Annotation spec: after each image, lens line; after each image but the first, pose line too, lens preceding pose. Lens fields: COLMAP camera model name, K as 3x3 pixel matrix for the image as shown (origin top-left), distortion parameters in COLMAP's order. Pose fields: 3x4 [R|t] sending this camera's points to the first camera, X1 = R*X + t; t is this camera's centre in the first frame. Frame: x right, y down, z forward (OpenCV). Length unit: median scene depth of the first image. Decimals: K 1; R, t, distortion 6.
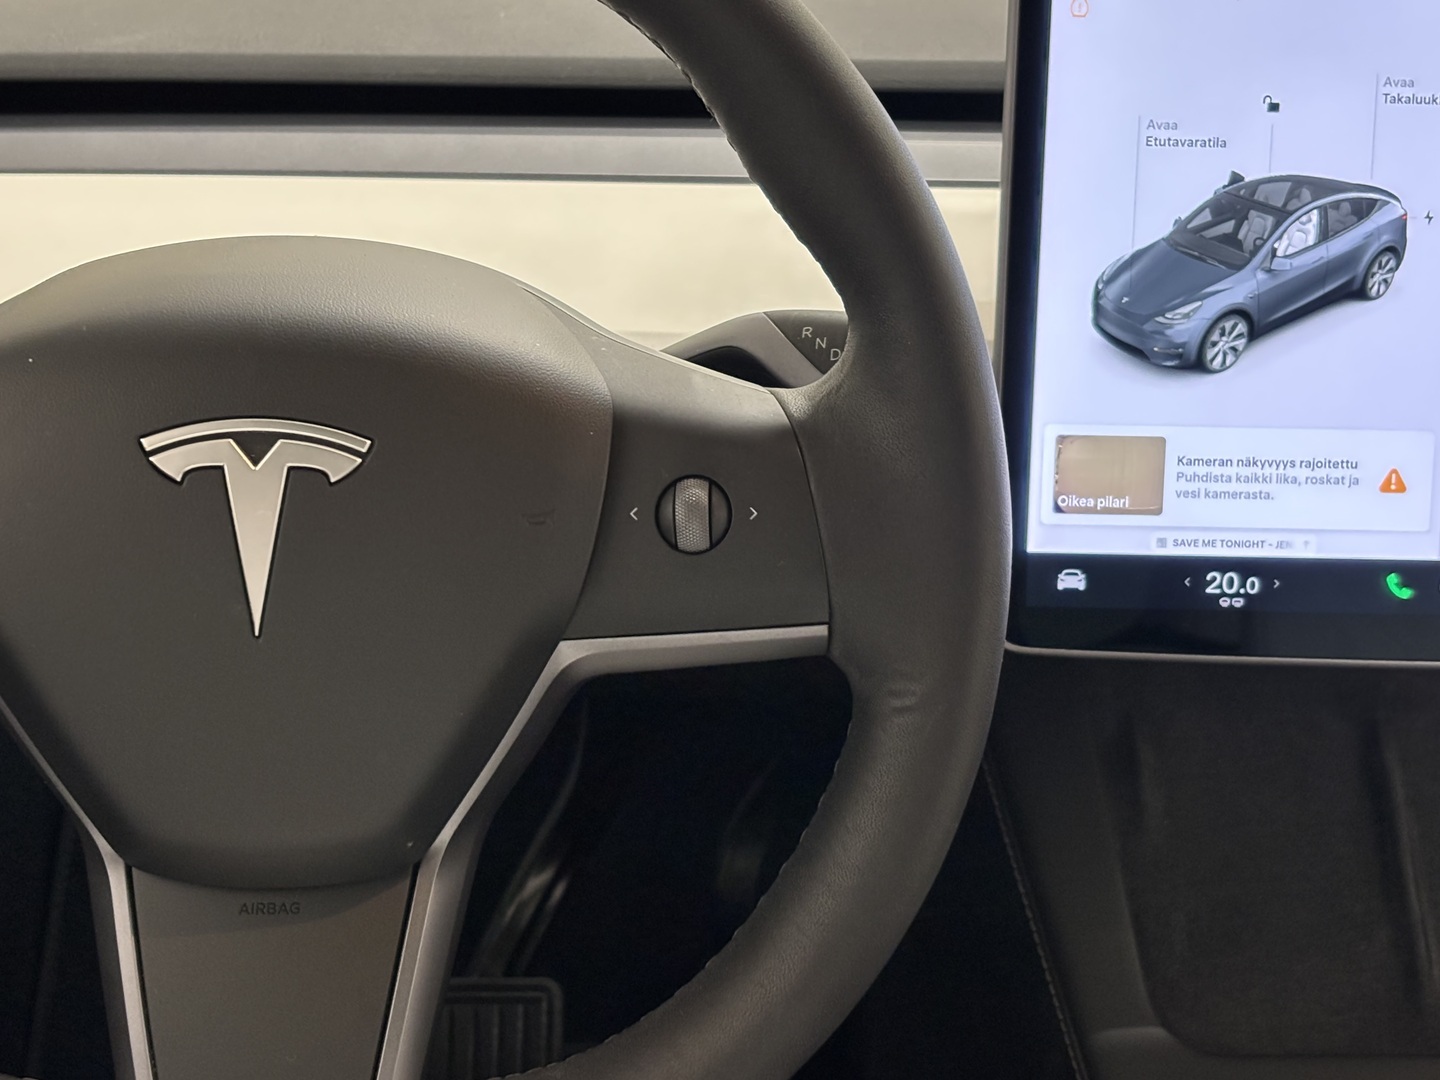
lens RADIAL K [[2474.3, 0, 760.8], [0, 2474.3, 561.7], [0, 0, 1]] dist [0.129514, 0.000000]
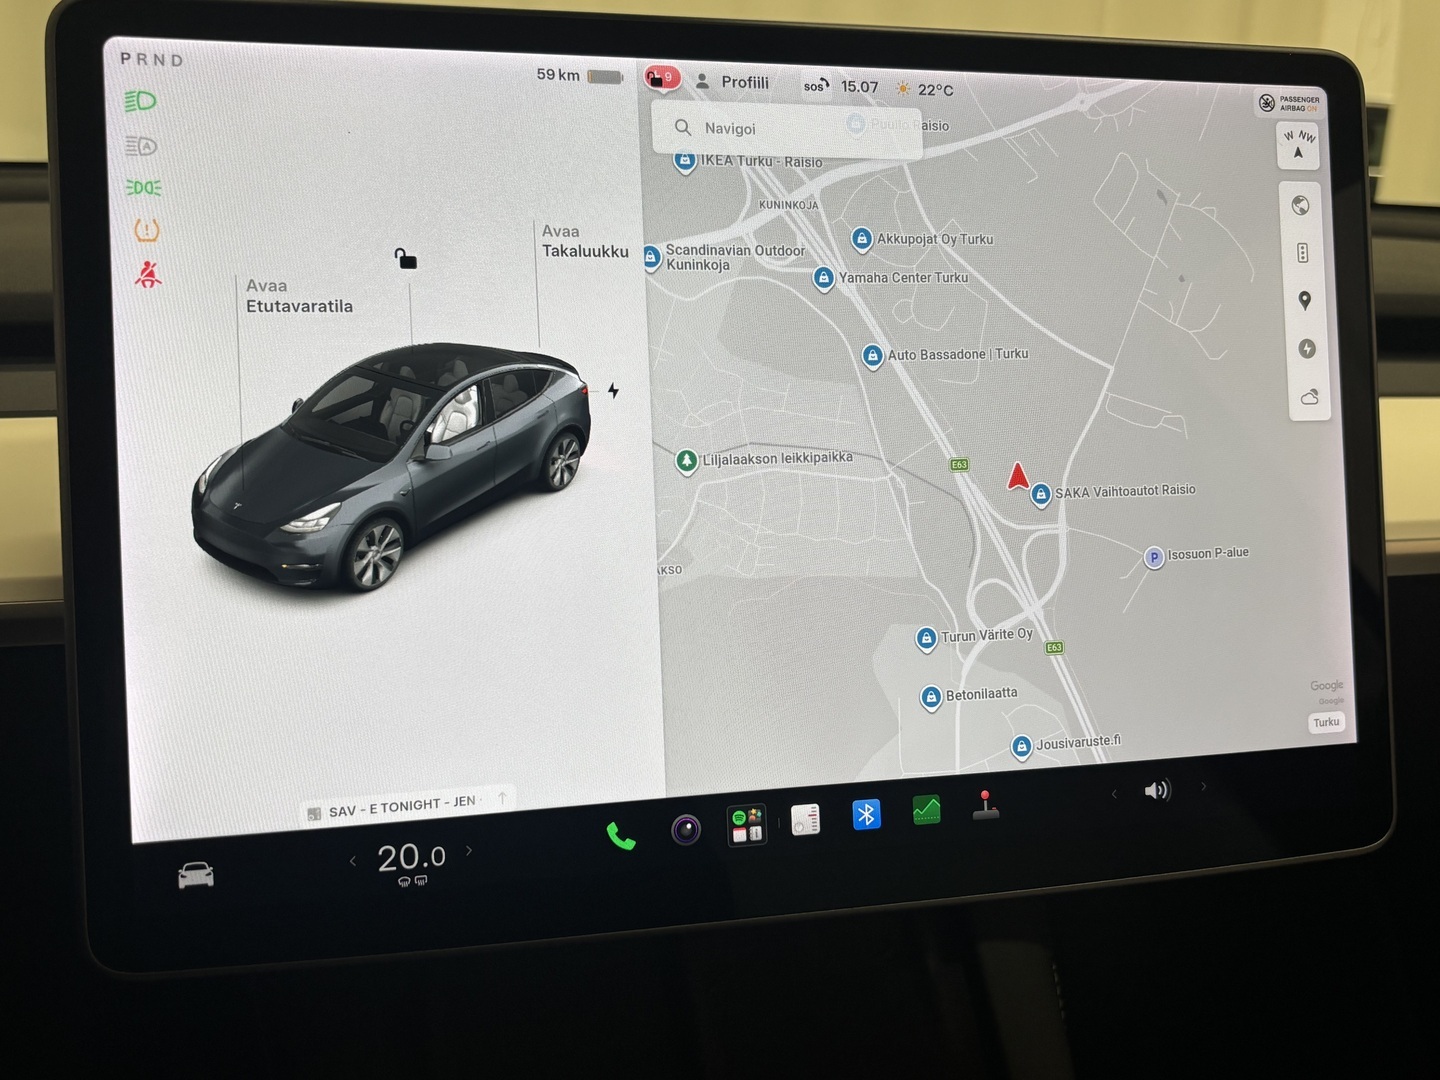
lens RADIAL K [[1462.5, 0, 727.8], [0, 1462.5, 540.9], [0, 0, 1]] dist [0.032359, 0.000000]
pose [[0.979929, -0.065433, 0.188301, 0.209698], [0.087672, 0.989799, -0.112302, -0.029477], [-0.179032, 0.126557, 0.975669, 0.524520]]
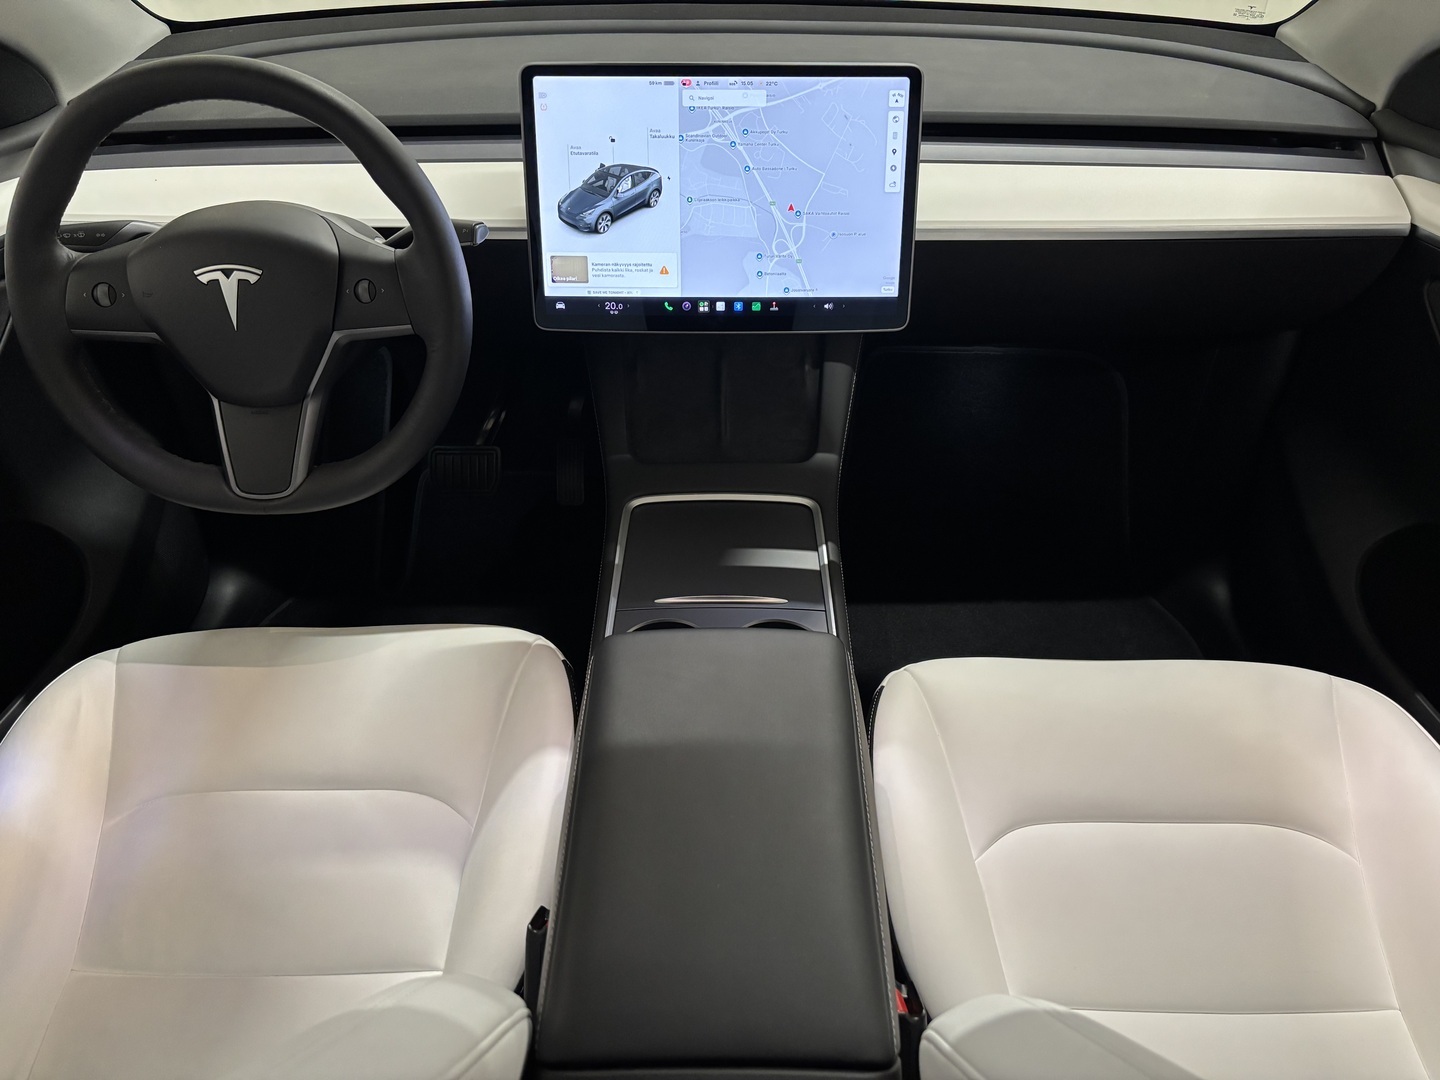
lens RADIAL K [[1092.8, 0, 721.3], [0, 1092.8, 534.6], [0, 0, 1]] dist [0.017923, -0.016554]
pose [[0.997884, -0.002167, -0.064985, 0.412331], [0.016925, 0.973648, 0.227427, -0.020813], [0.062779, -0.228046, 0.971624, -0.348572]]
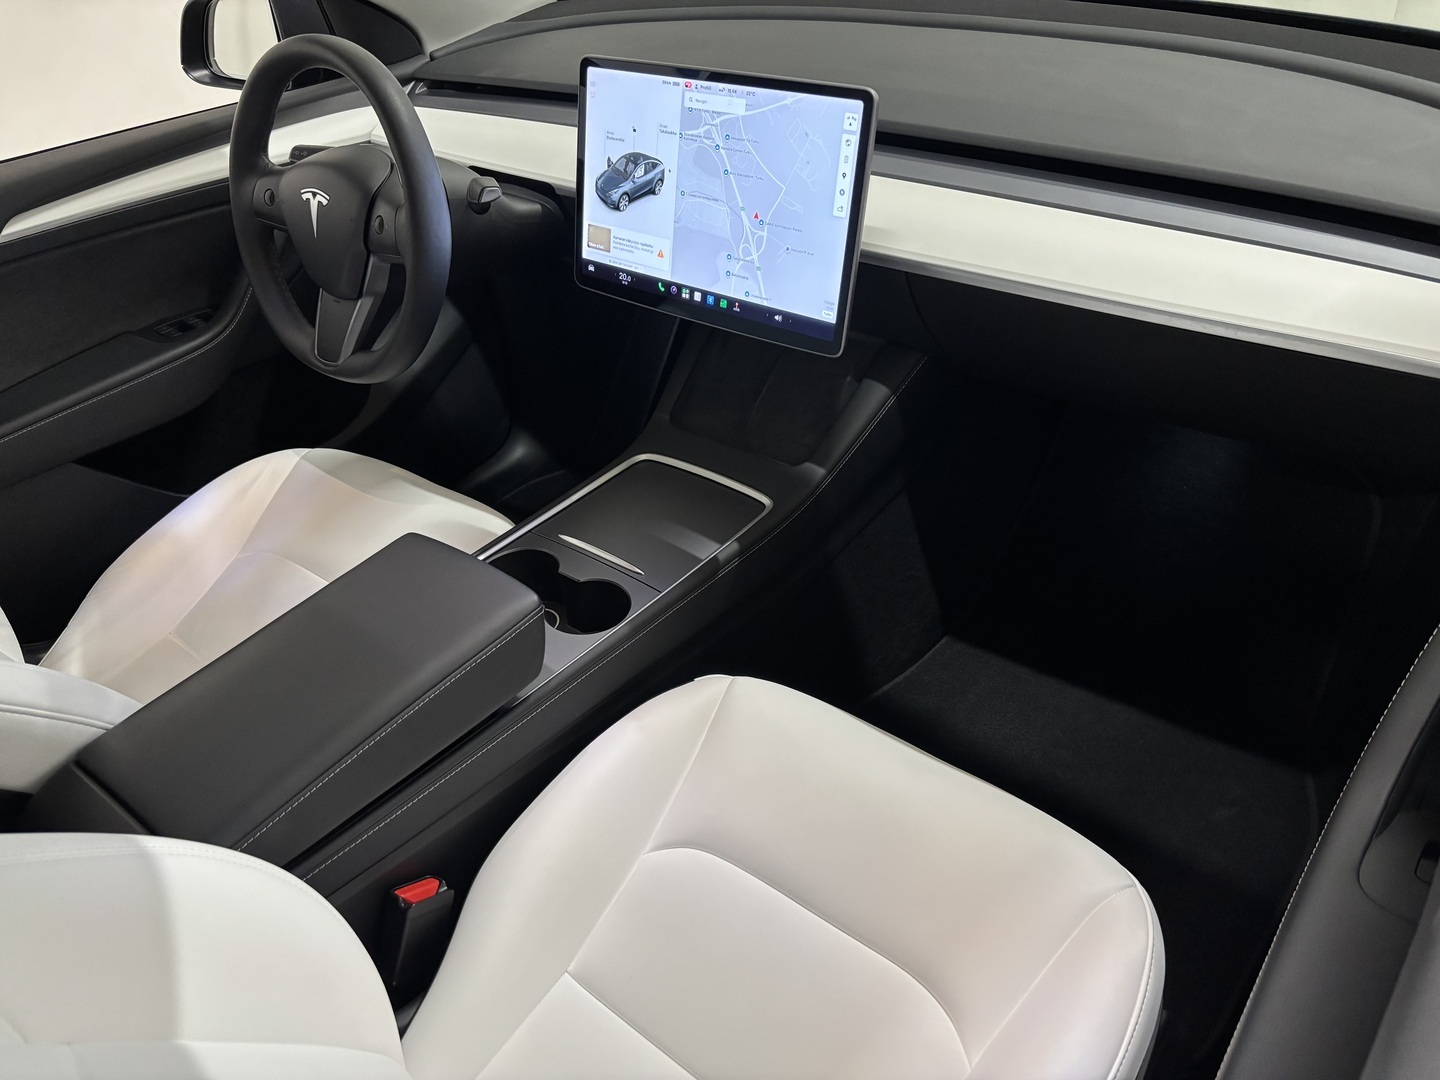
lens RADIAL K [[1092.8, 0, 717.7], [0, 1092.8, 532.4], [0, 0, 1]] dist [0.017923, -0.016554]
pose [[0.734508, 0.311867, -0.602691, 1.305536], [-0.145538, 0.939869, 0.308974, -0.144800], [0.662810, -0.139230, 0.735730, -0.057498]]
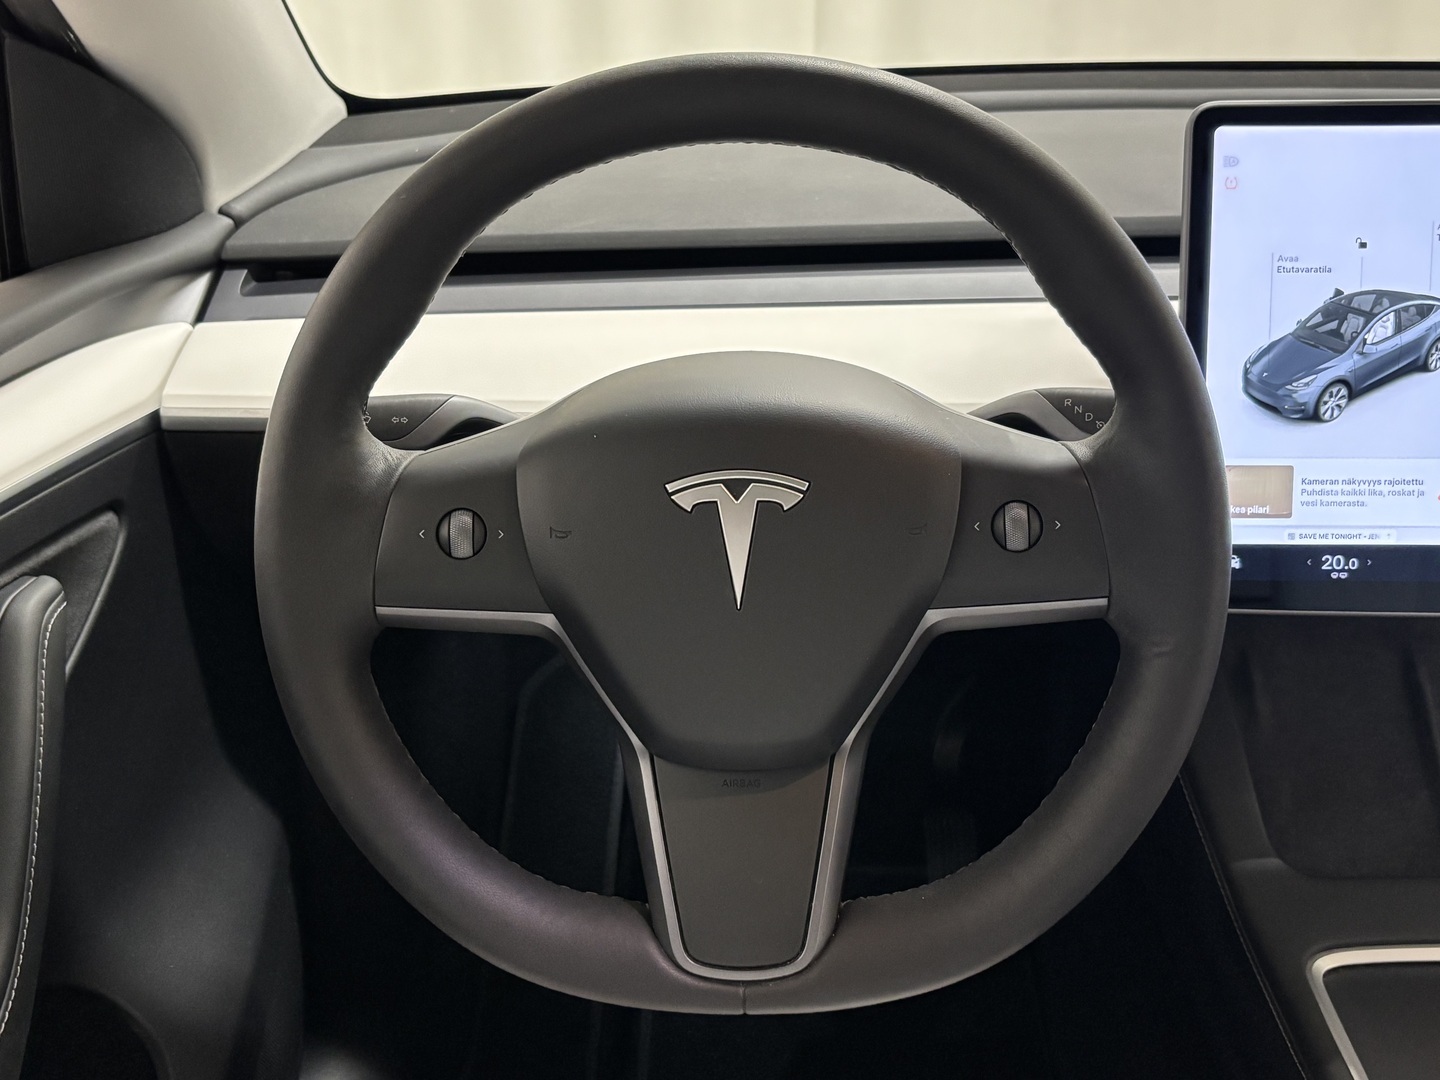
lens RADIAL K [[1648.0, 0, 725.9], [0, 1648.0, 534.2], [0, 0, 1]] dist [-0.015083, 0.000000]
pose [[0.995315, -0.016151, -0.095326, -0.083708], [0.015679, 0.999861, -0.005695, -0.008689], [0.095405, 0.004174, 0.995430, -0.018306]]
